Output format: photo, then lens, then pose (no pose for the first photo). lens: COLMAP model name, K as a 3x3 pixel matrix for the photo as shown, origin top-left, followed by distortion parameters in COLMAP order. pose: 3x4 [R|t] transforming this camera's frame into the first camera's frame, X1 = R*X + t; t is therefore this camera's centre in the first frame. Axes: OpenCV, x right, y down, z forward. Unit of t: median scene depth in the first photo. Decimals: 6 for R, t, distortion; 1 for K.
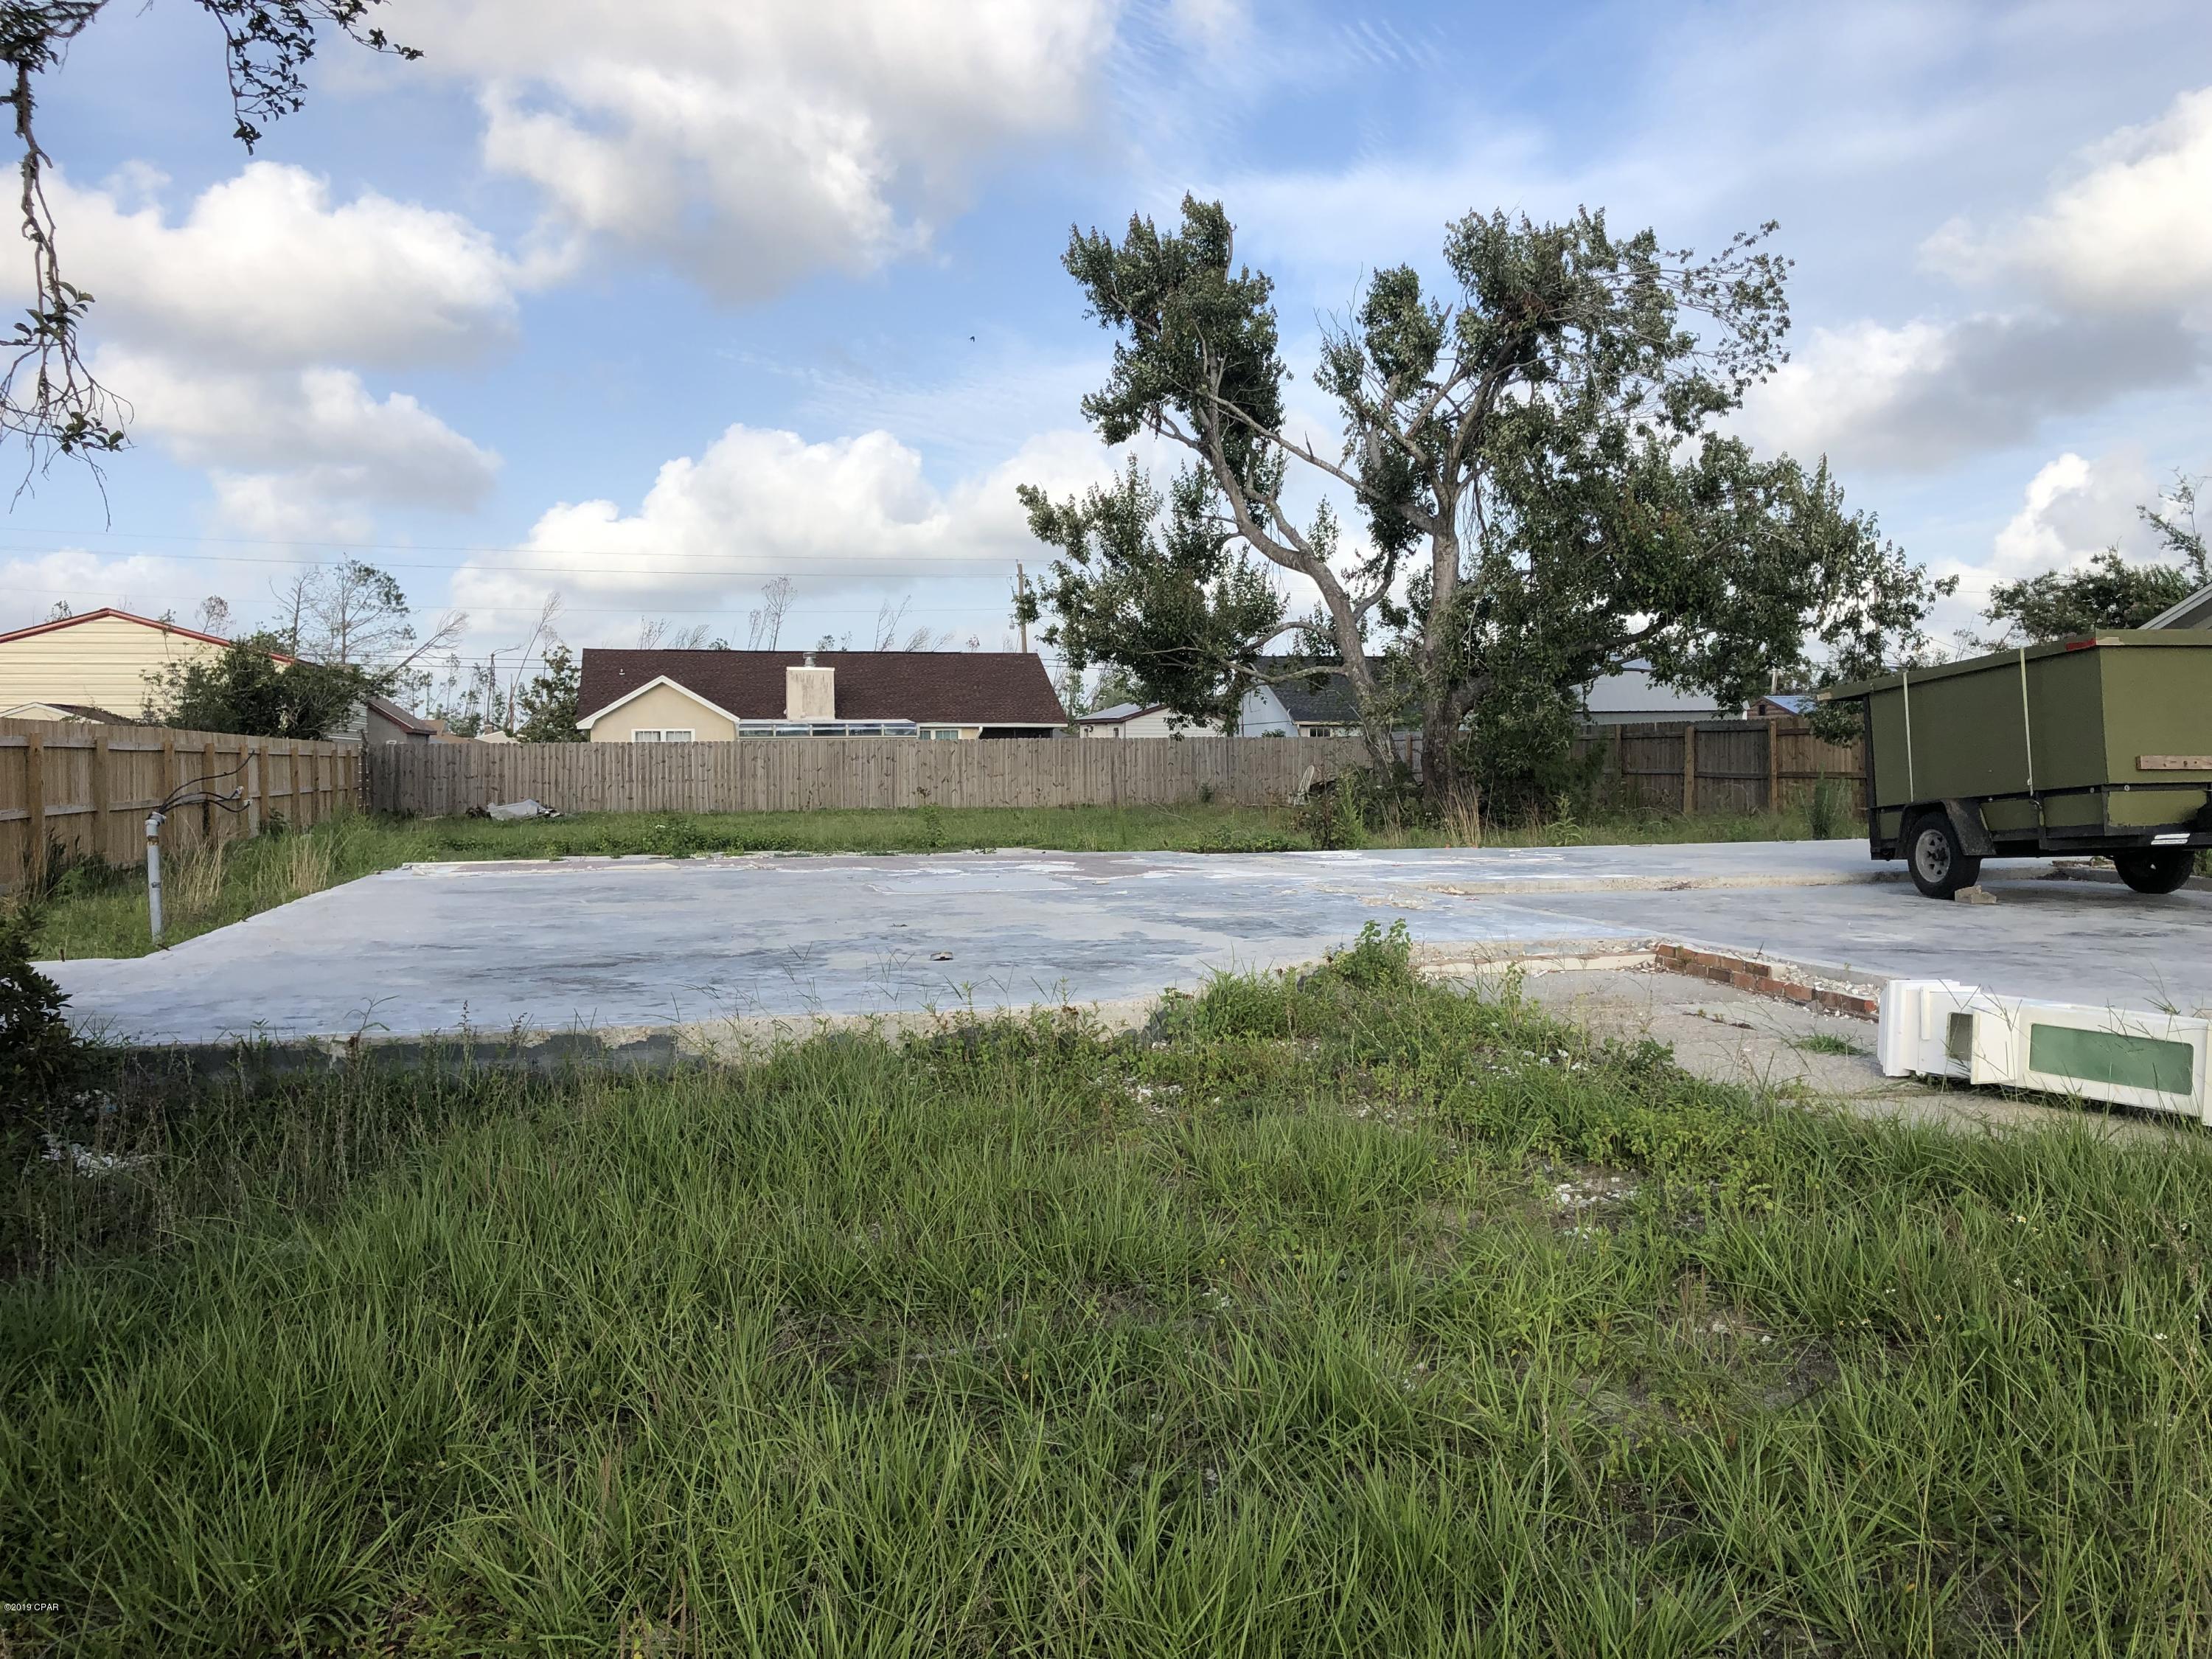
lens RADIAL K [[1791.5, 0, 1110.4], [0, 1791.5, 826.5], [0, 0, 1]] dist [0.038823, -0.063731]
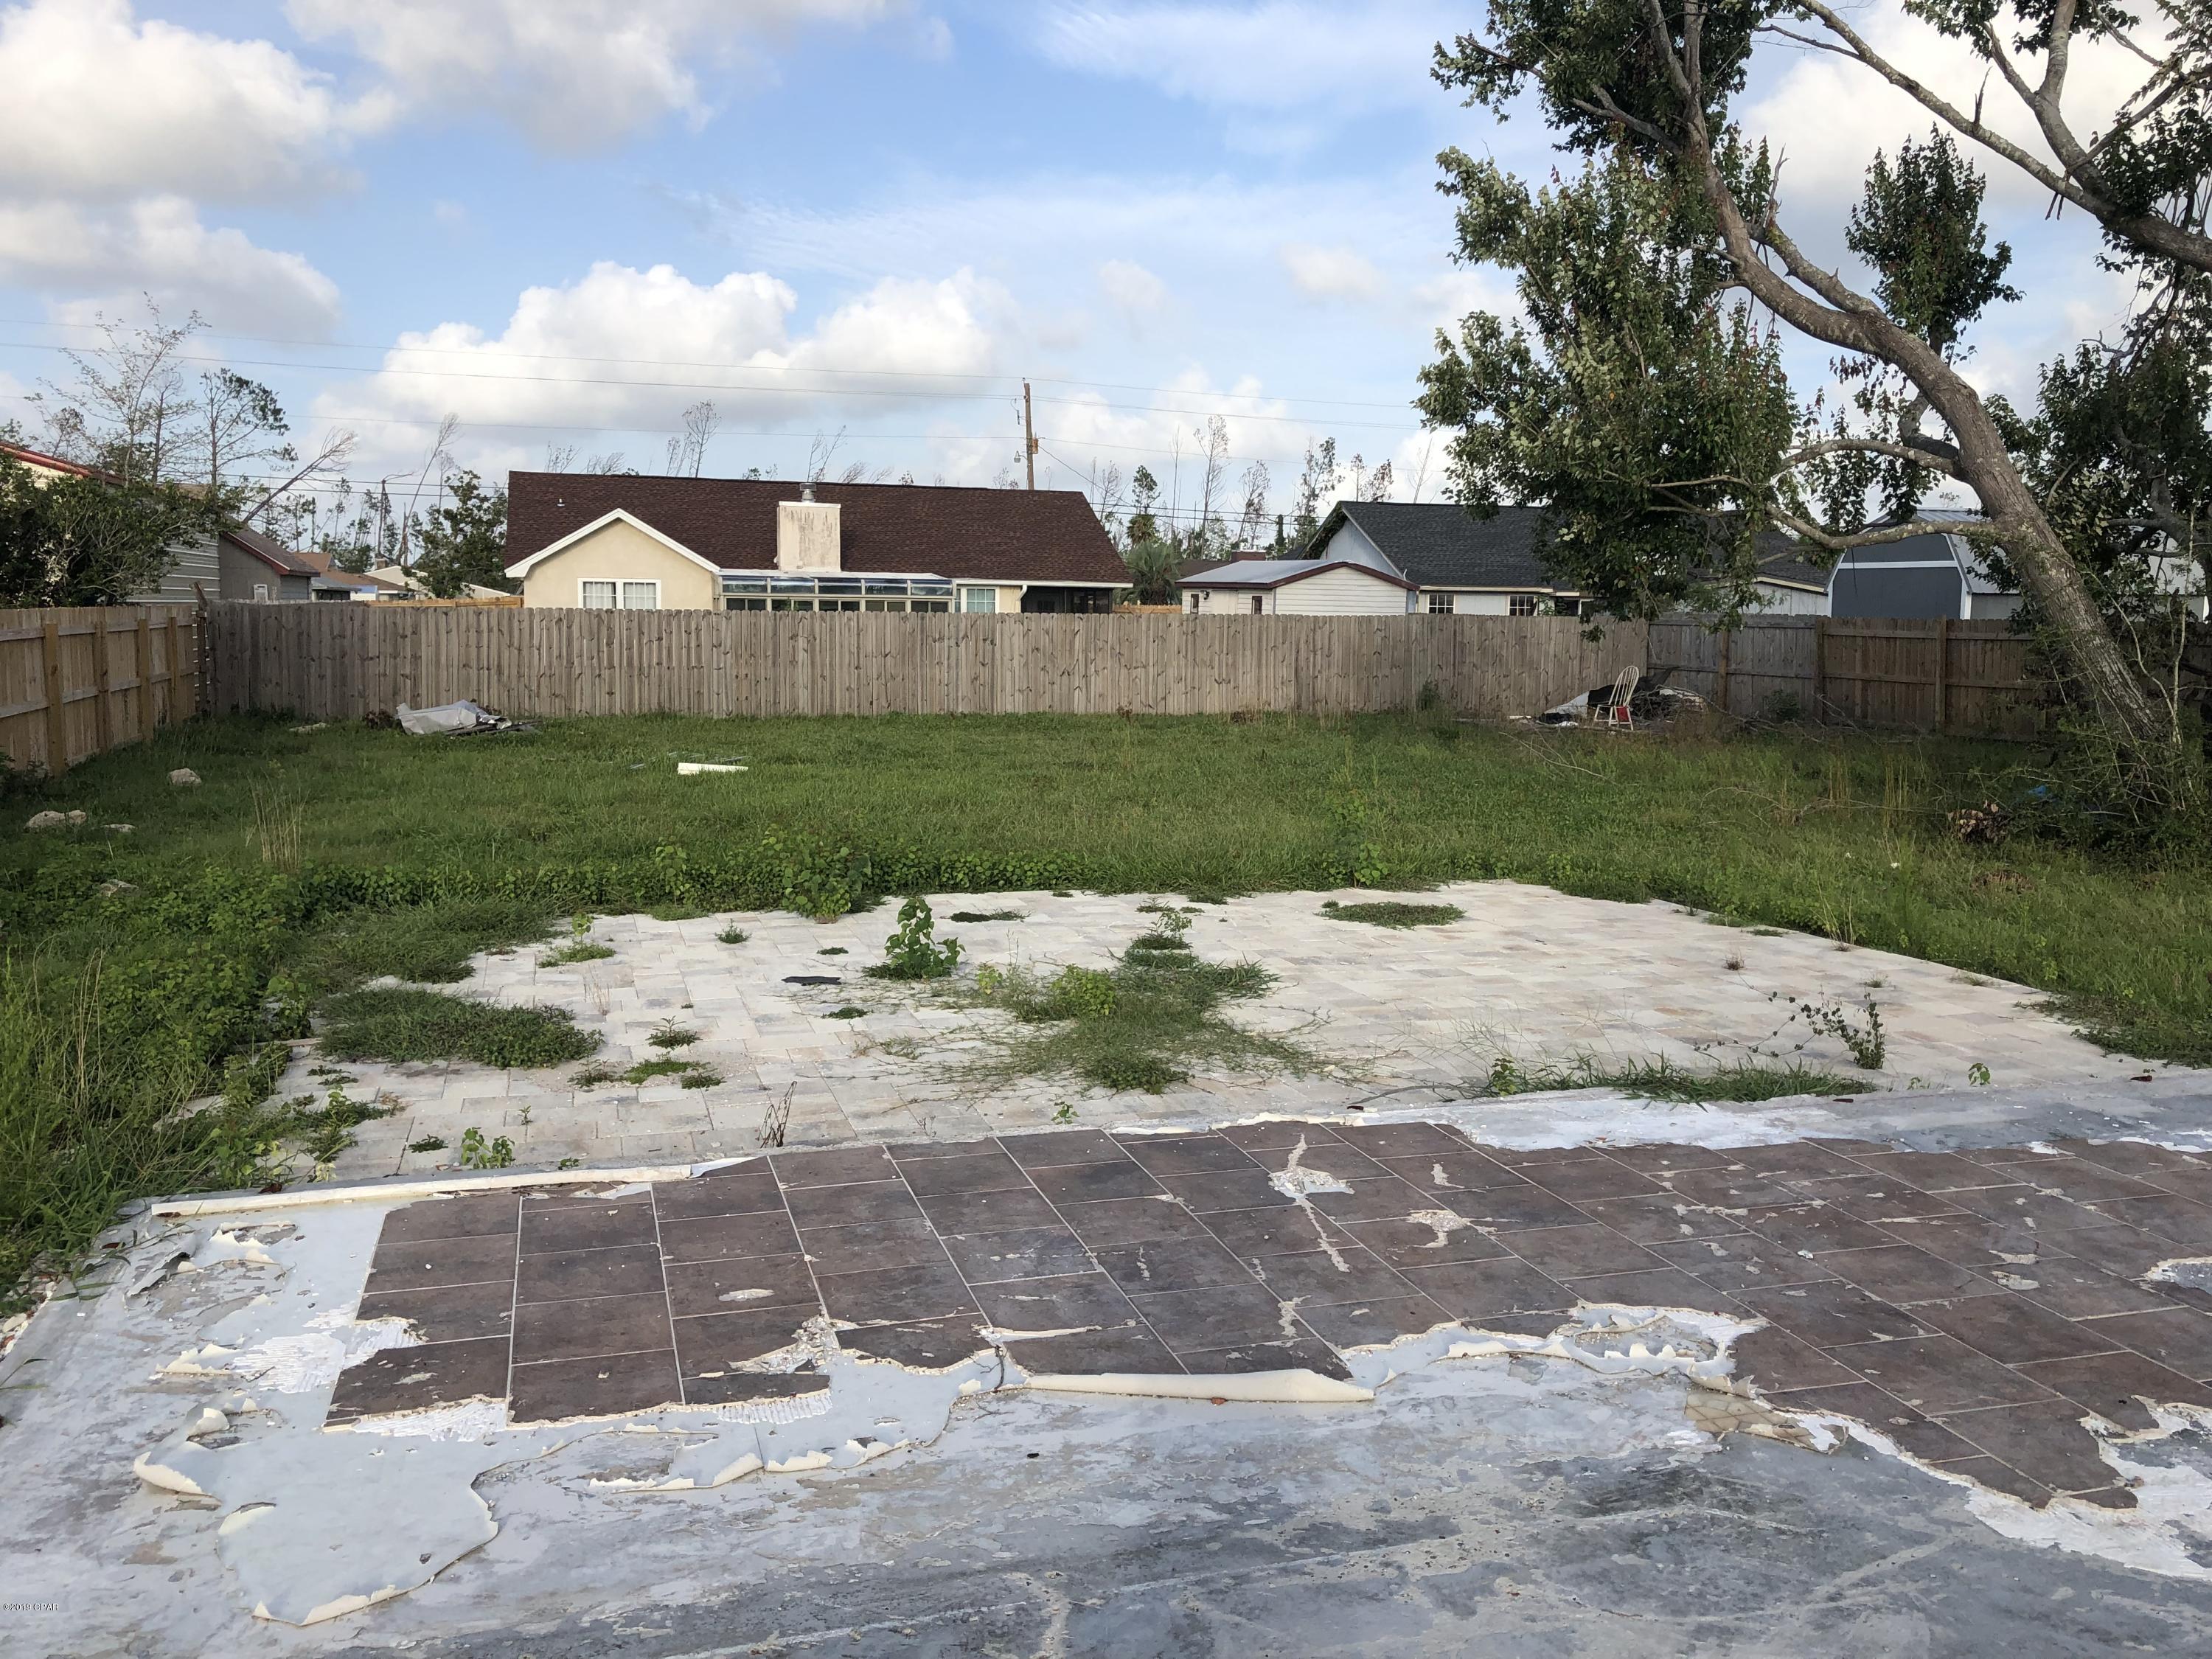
lens RADIAL K [[1791.5, 0, 1110.1], [0, 1791.5, 810.2], [0, 0, 1]] dist [0.038823, -0.063731]
pose [[0.998493, 0.015347, 0.052688, -0.181772], [-0.019321, 0.996938, 0.075769, -0.042095], [-0.051364, -0.076673, 0.995732, 0.500319]]
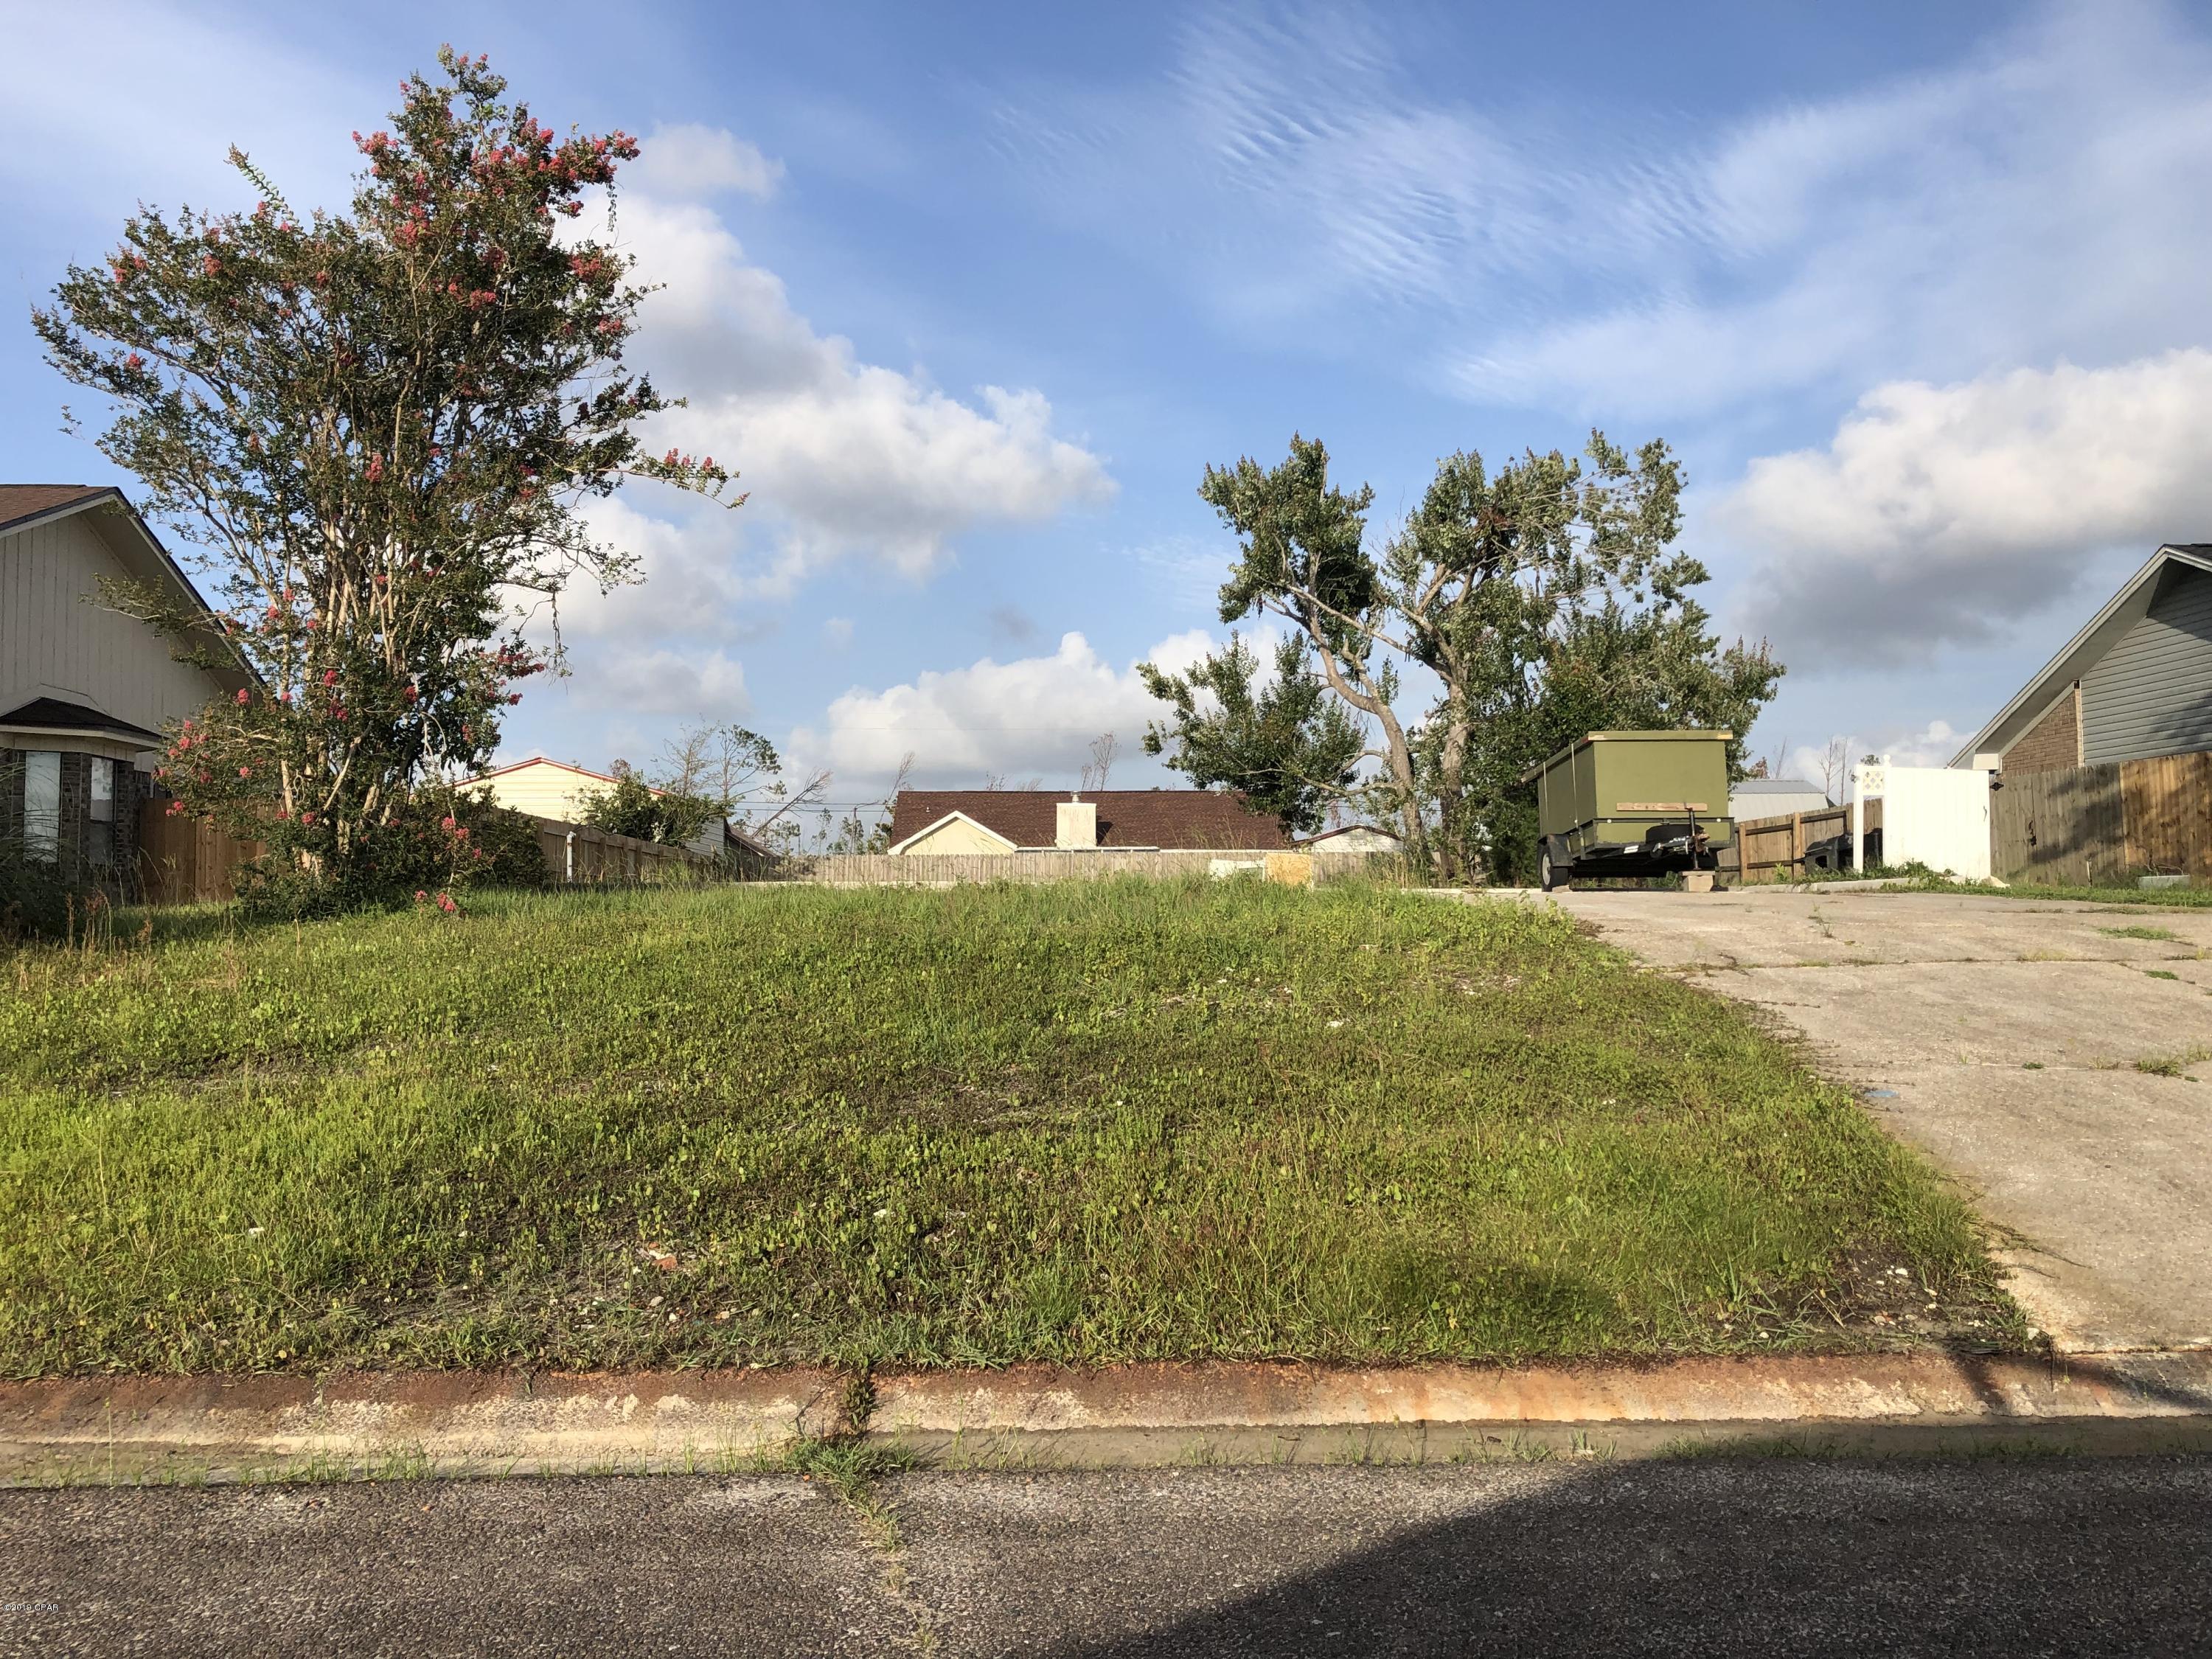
lens RADIAL K [[1791.5, 0, 1102.0], [0, 1791.5, 816.6], [0, 0, 1]] dist [0.038823, -0.063731]
pose [[0.980233, -0.007820, -0.197694, 0.203299], [-0.010268, 0.995861, -0.090307, 0.065188], [0.197582, 0.090552, 0.976095, -0.380955]]
